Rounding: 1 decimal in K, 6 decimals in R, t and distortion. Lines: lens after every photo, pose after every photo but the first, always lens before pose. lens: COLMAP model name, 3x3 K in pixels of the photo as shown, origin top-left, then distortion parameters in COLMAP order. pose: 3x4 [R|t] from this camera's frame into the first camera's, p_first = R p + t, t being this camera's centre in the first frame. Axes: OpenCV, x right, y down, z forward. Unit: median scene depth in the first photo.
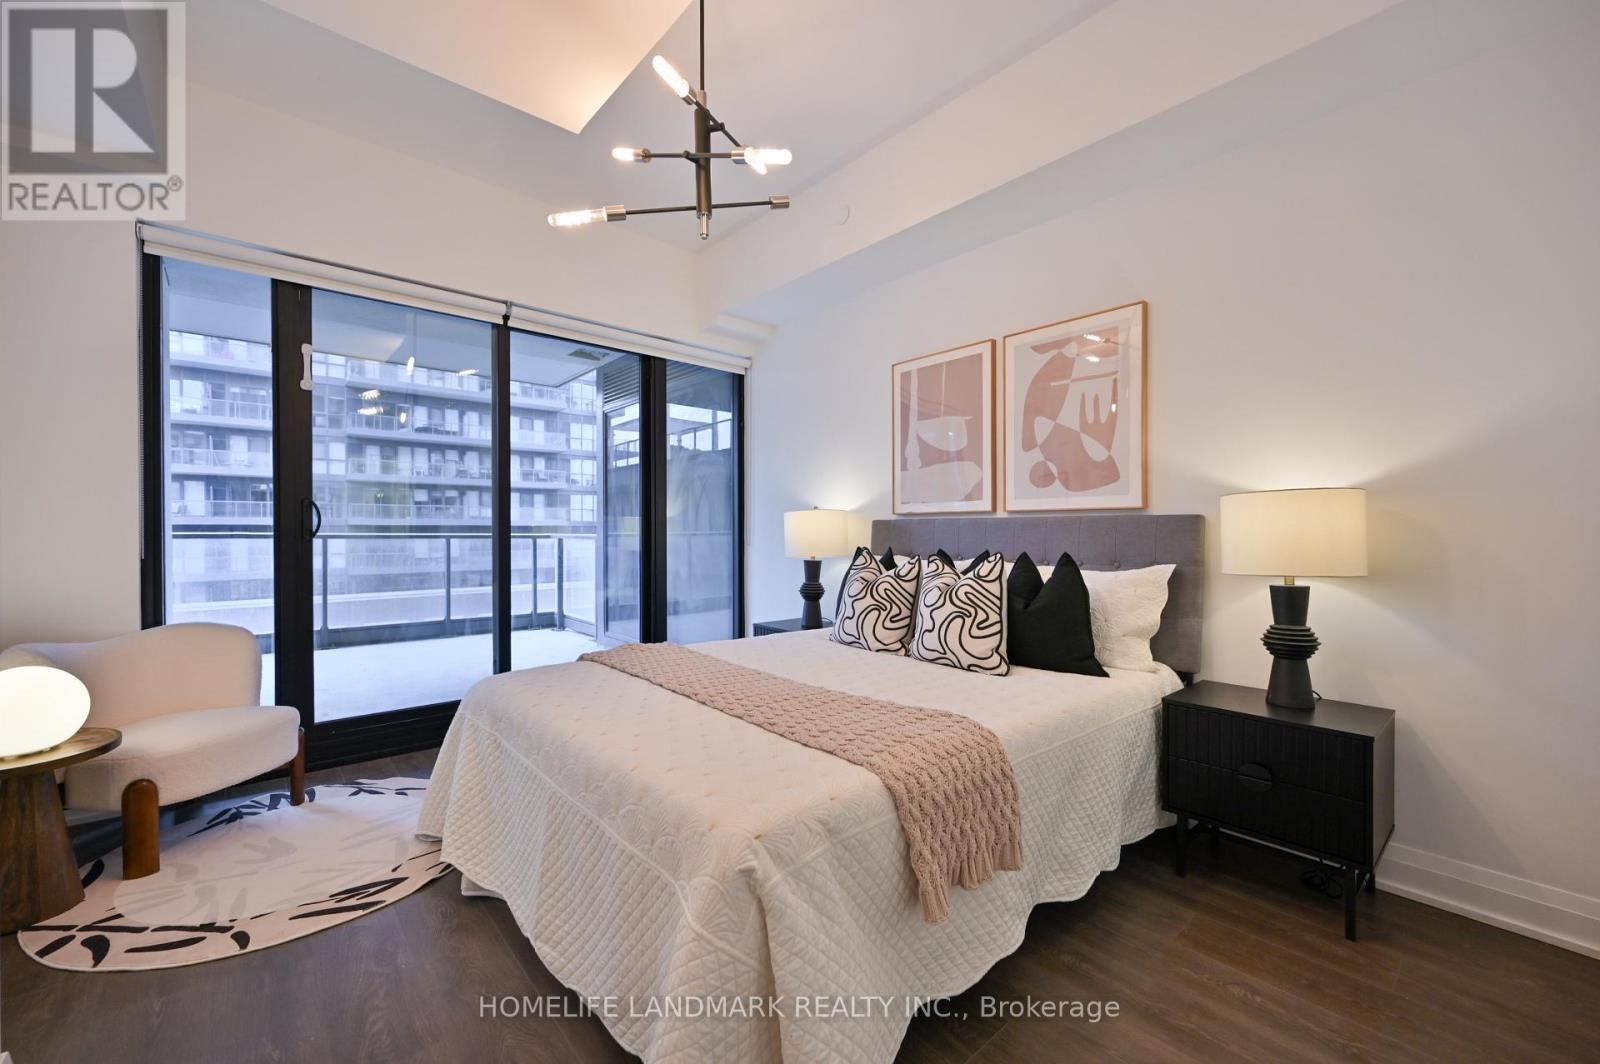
lens RADIAL K [[648.8, 0, 804.4], [0, 648.8, 534.6], [0, 0, 1]] dist [0.000094, 0.000034]
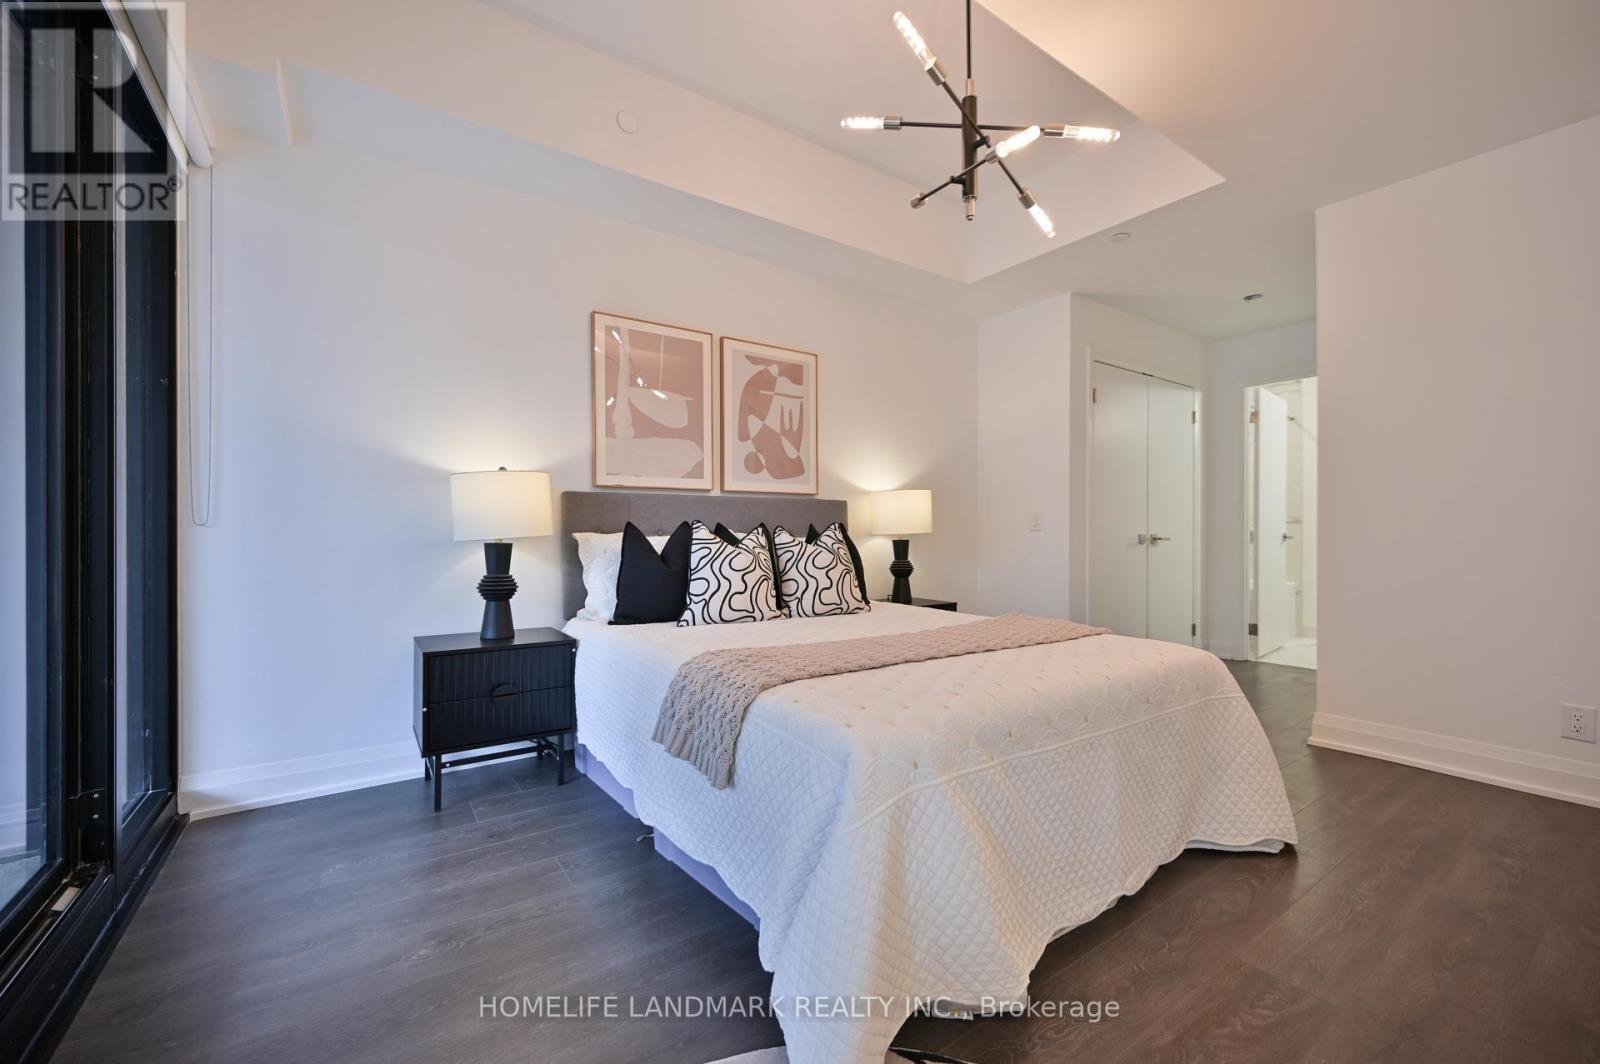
lens RADIAL K [[636.4, 0, 819.0], [0, 636.4, 534.1], [0, 0, 1]] dist [-0.000389, -0.000039]
pose [[0.113321, -0.004554, 0.993548, -0.833096], [0.003493, 0.999985, 0.004185, 0.038424], [-0.993552, 0.002996, 0.113336, 0.757142]]
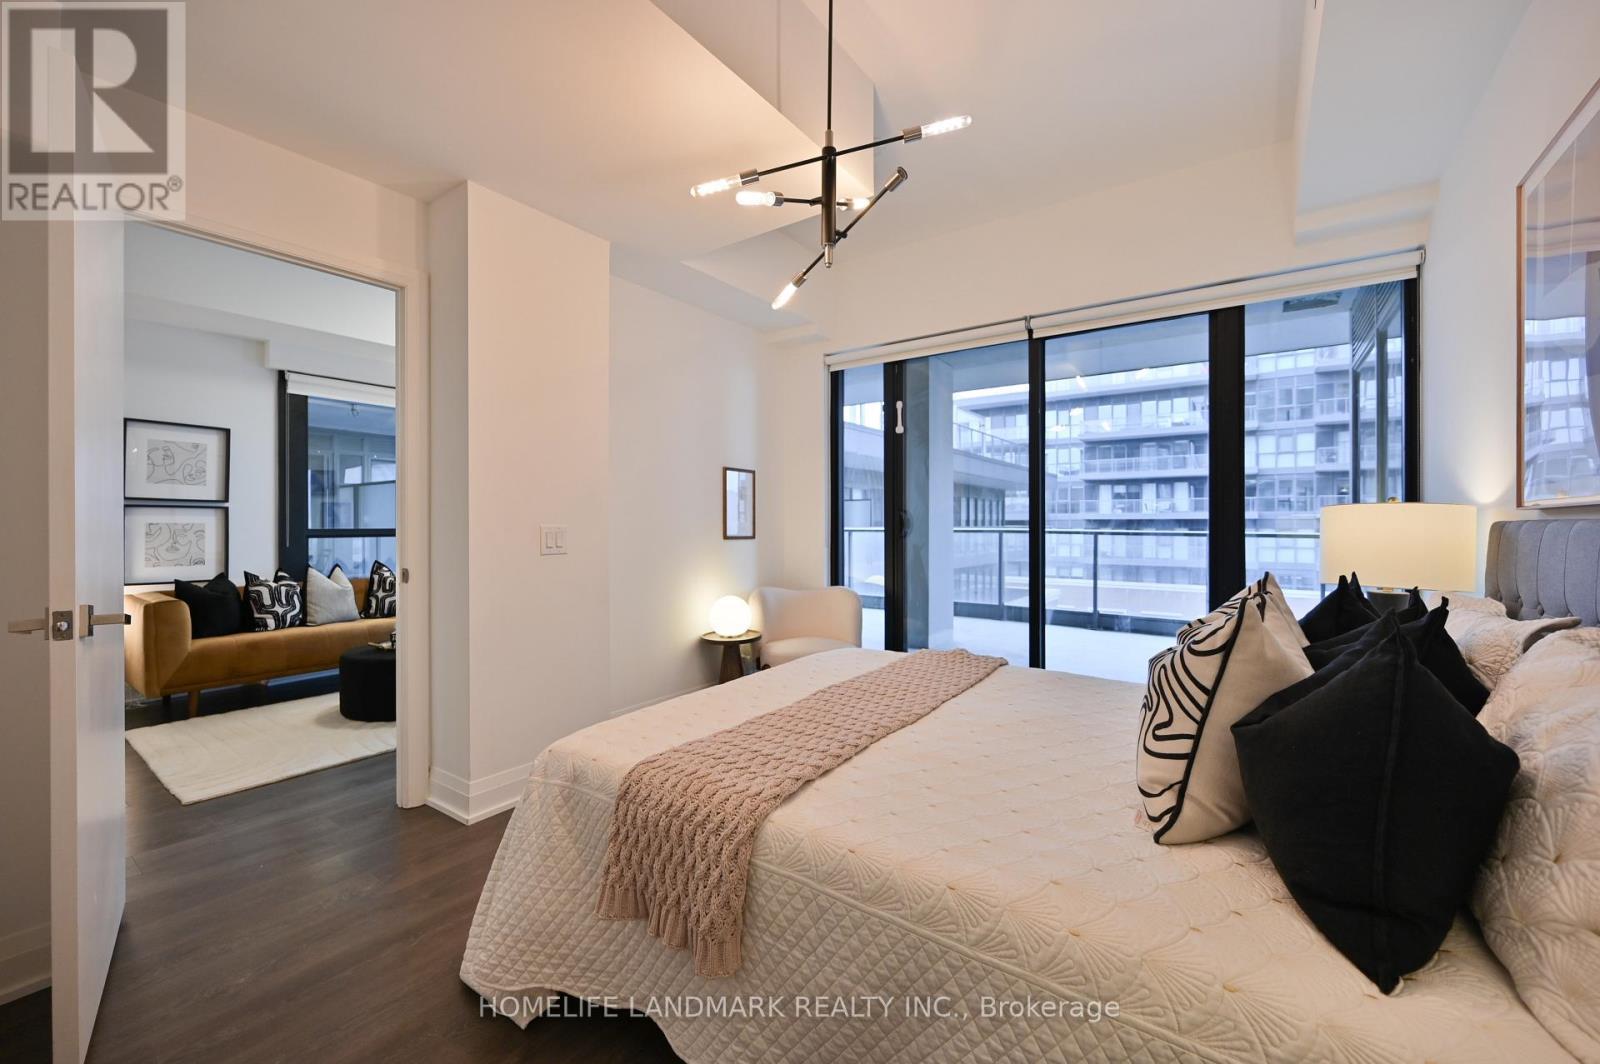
lens RADIAL K [[638.8, 0, 792.1], [0, 638.8, 524.4], [0, 0, 1]] dist [0.000035, -0.000043]
pose [[0.208969, 0.001134, -0.977922, 0.589773], [-0.004134, 0.999991, 0.000276, -0.022177], [0.977913, 0.003985, 0.208972, 0.494290]]
